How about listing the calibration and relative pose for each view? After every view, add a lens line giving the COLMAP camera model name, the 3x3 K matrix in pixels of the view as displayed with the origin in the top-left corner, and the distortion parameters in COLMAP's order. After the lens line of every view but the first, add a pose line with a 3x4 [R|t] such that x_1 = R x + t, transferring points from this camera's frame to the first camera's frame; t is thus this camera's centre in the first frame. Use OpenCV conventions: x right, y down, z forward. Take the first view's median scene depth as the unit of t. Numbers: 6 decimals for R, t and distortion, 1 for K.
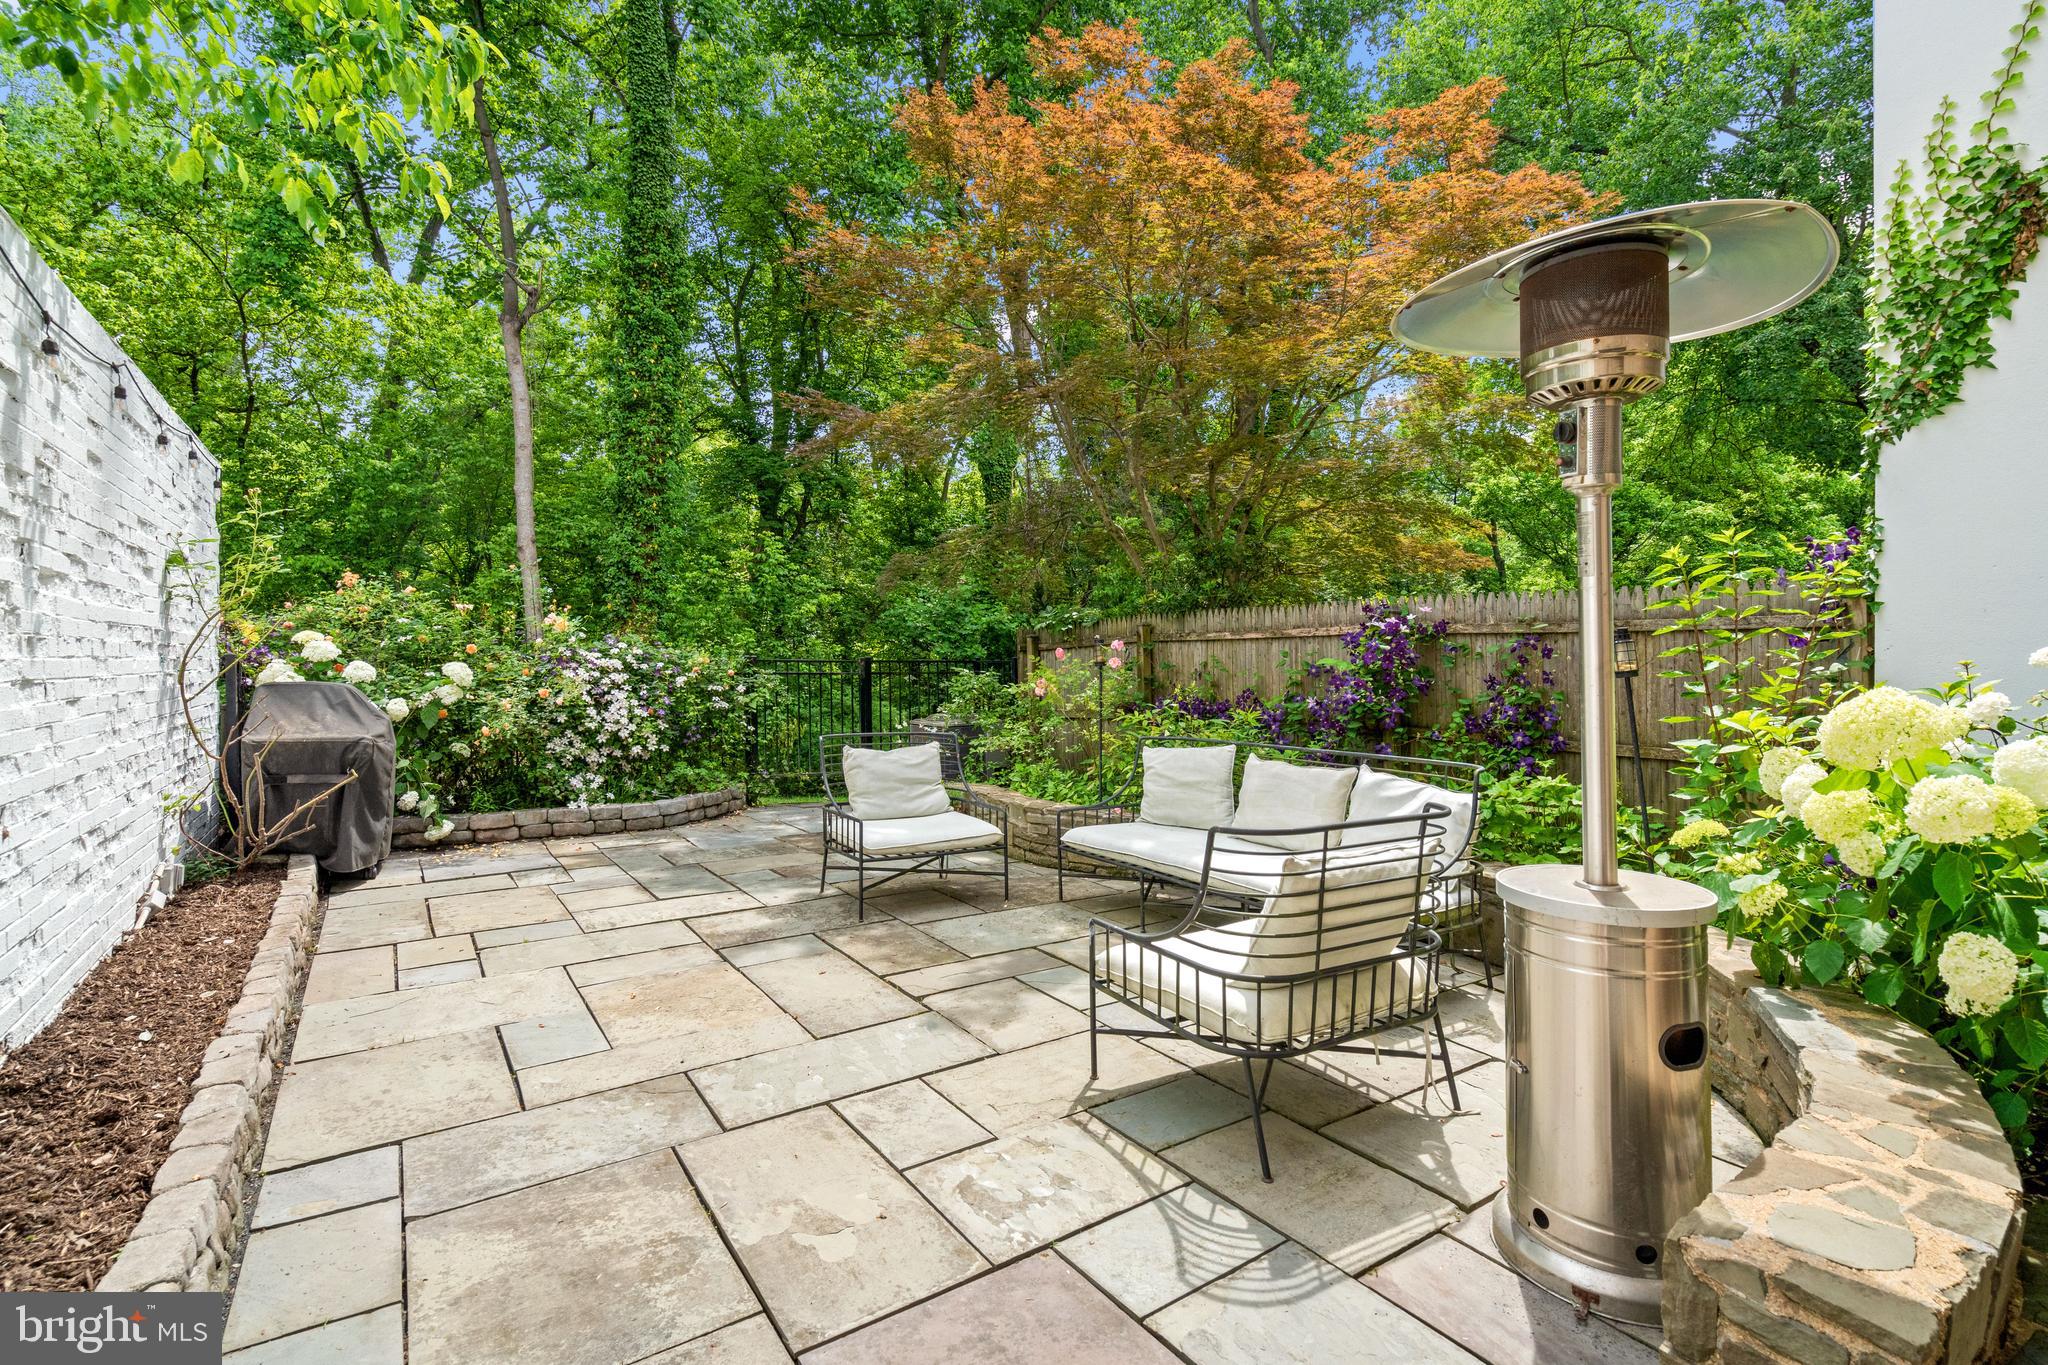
lens RADIAL K [[930.7, 0, 1023.4], [0, 930.7, 681.7], [0, 0, 1]] dist [-0.004341, 0.002822]
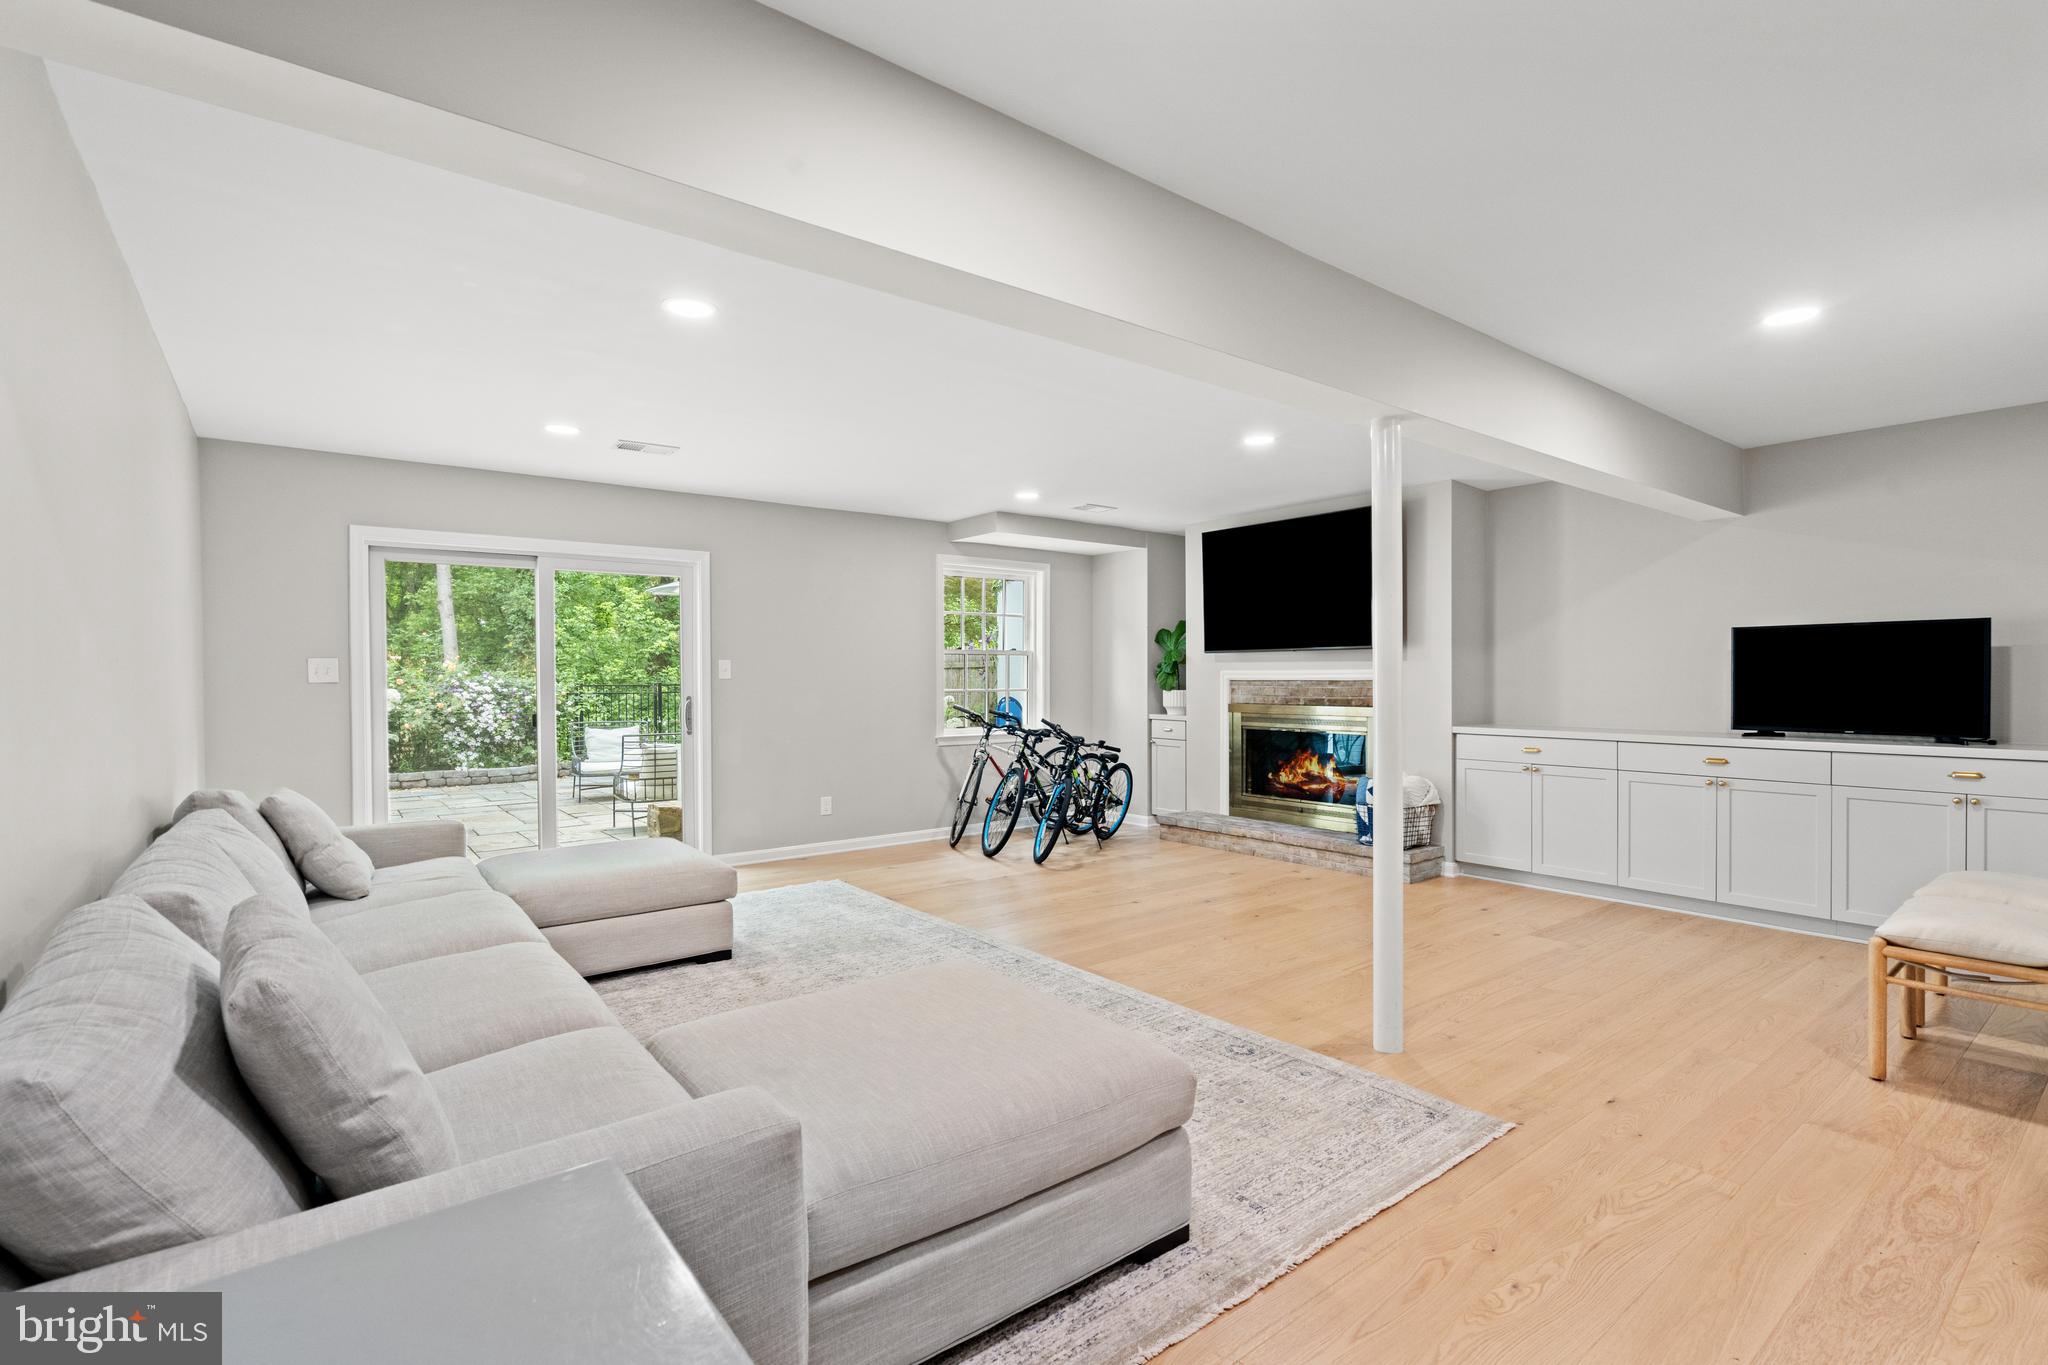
lens RADIAL K [[930.7, 0, 1031.2], [0, 930.7, 681.1], [0, 0, 1]] dist [-0.004341, 0.002822]
pose [[0.998309, -0.011665, 0.056948, 0.486439], [0.012812, 0.999721, -0.019825, 0.013923], [-0.056701, 0.020521, 0.998180, -0.802010]]
